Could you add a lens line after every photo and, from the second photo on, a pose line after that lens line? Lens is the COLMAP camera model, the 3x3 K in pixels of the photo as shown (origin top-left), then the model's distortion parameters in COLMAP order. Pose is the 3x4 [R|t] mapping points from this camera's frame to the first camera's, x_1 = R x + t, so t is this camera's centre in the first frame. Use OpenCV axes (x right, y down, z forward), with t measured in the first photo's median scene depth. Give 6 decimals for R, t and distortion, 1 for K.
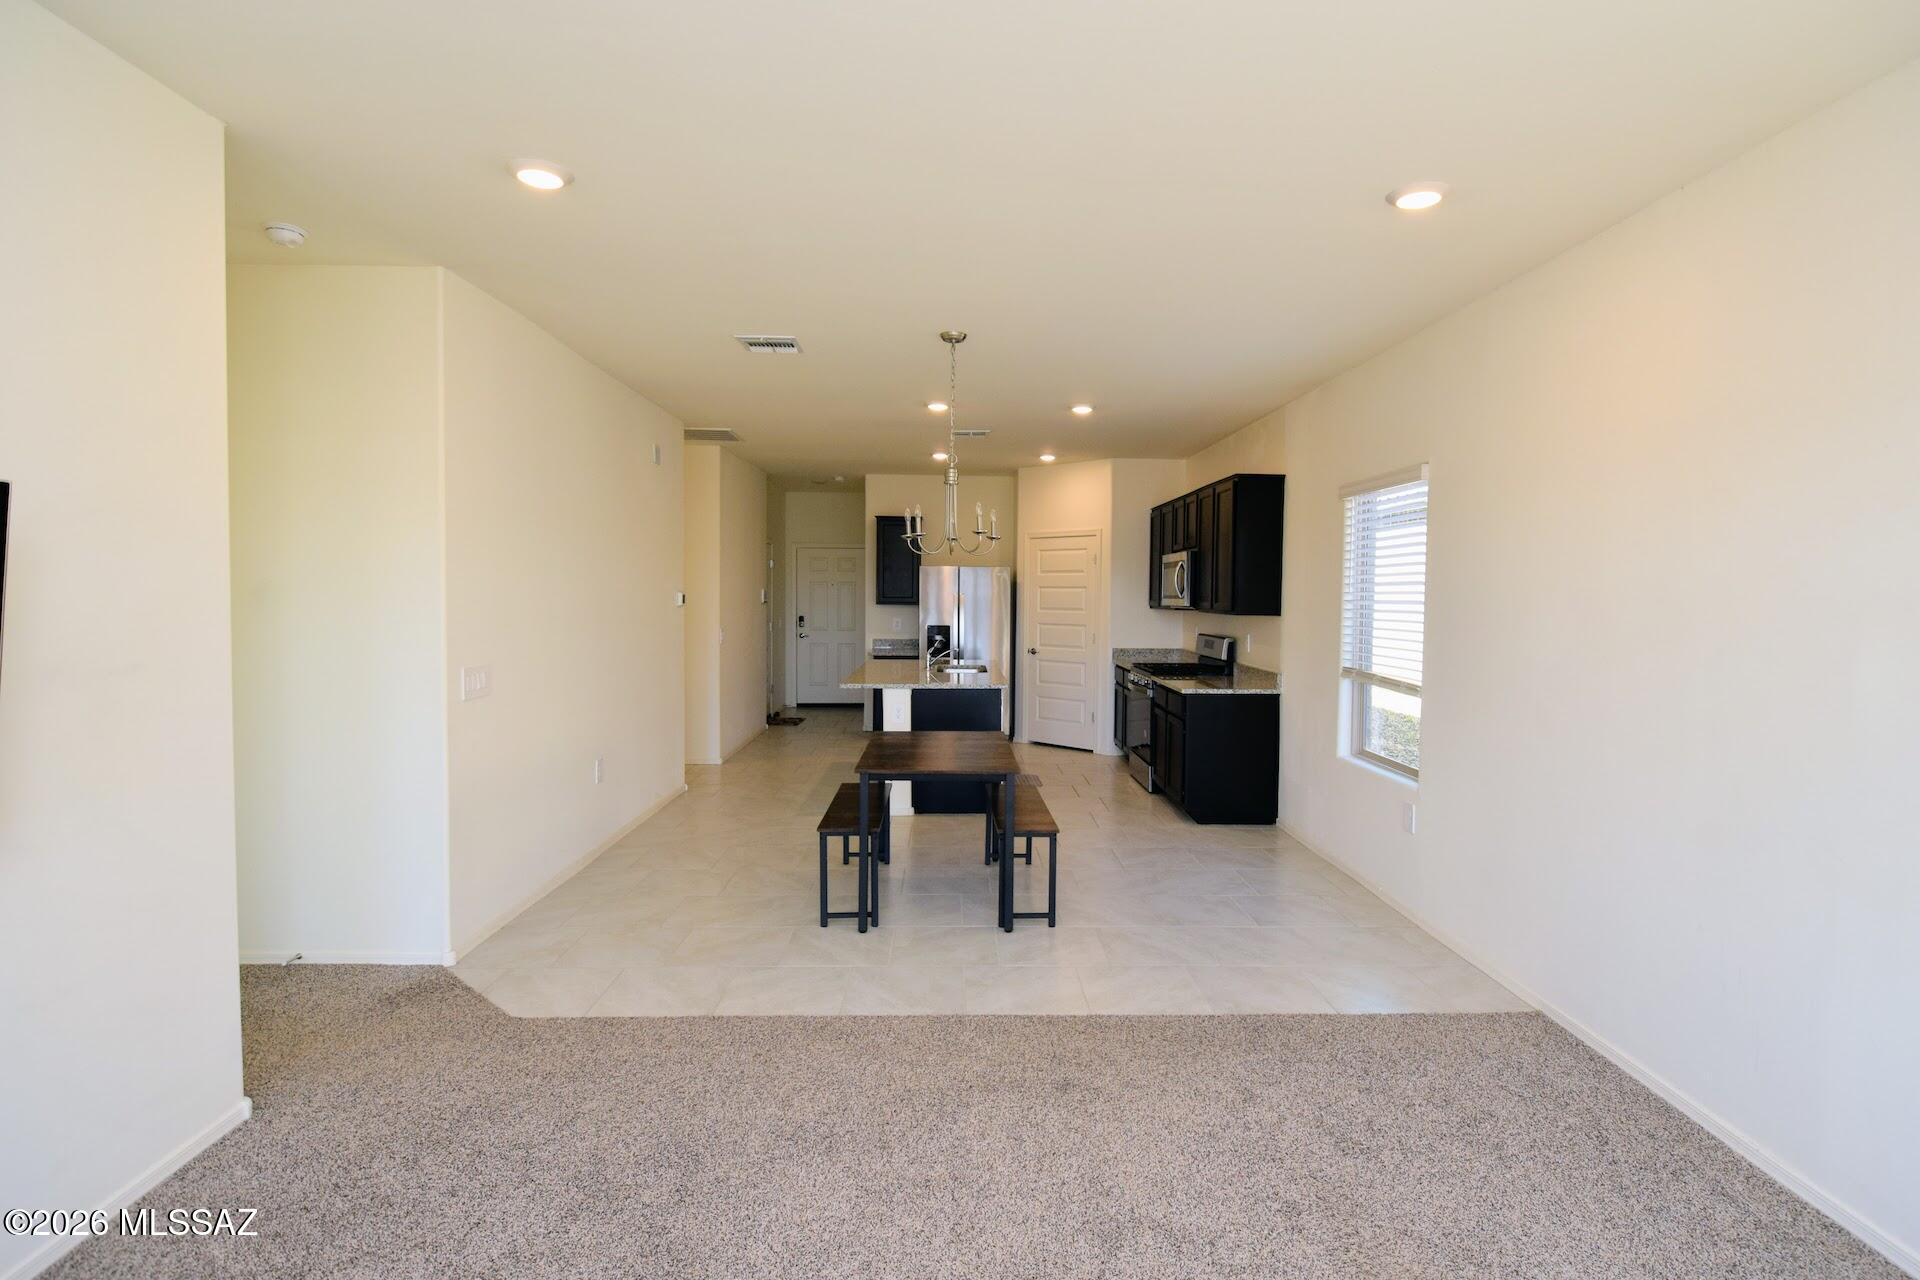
lens RADIAL K [[951.7, 0, 970.6], [0, 951.7, 625.1], [0, 0, 1]] dist [0.027720, -0.035652]
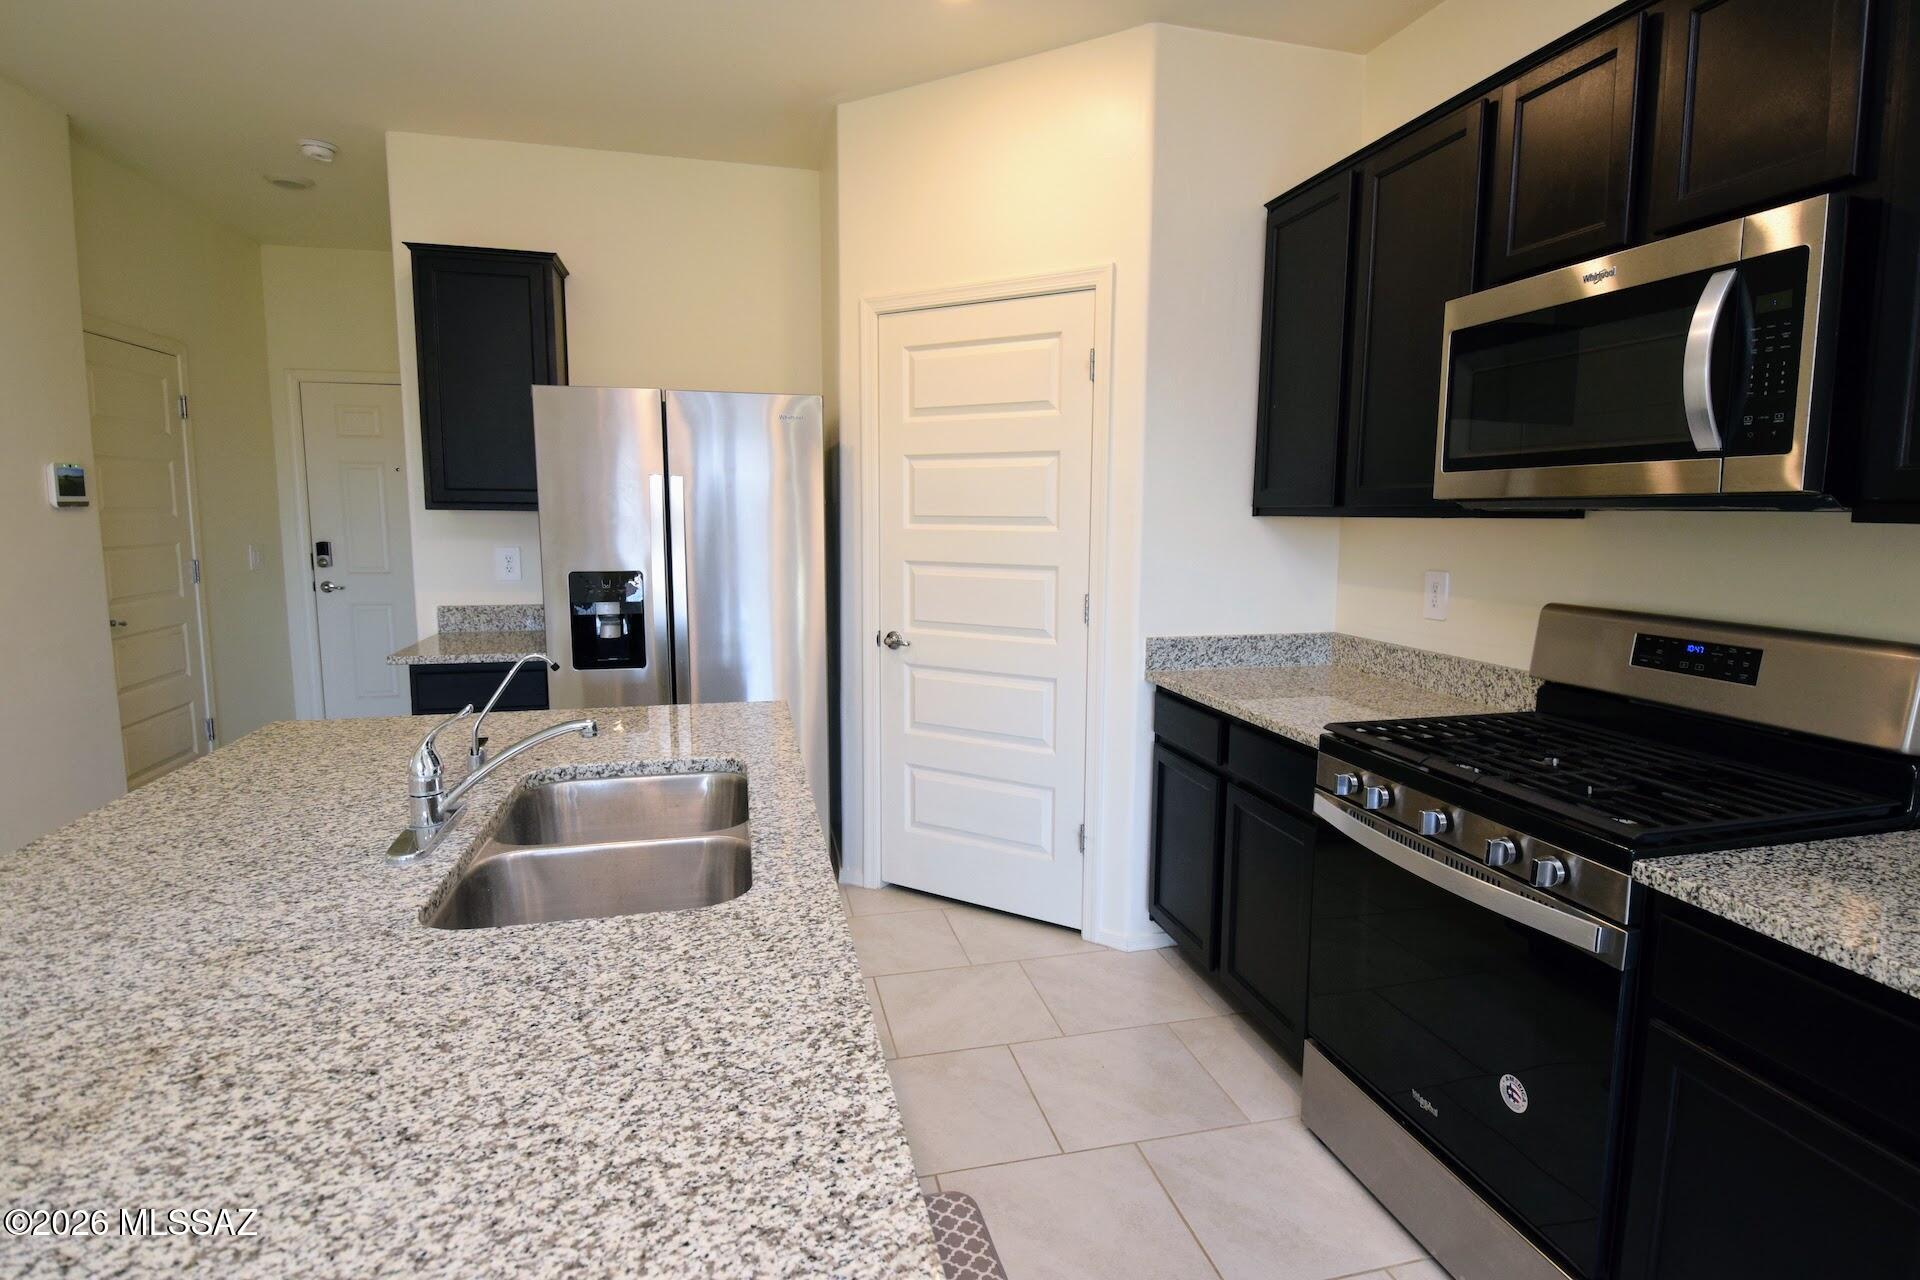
lens RADIAL K [[973.2, 0, 982.9], [0, 973.2, 630.0], [0, 0, 1]] dist [0.017732, -0.024378]
pose [[0.973081, -0.028835, 0.228654, 0.023591], [0.008753, 0.996050, 0.088360, -0.012369], [-0.230299, -0.083980, 0.969490, 0.971599]]
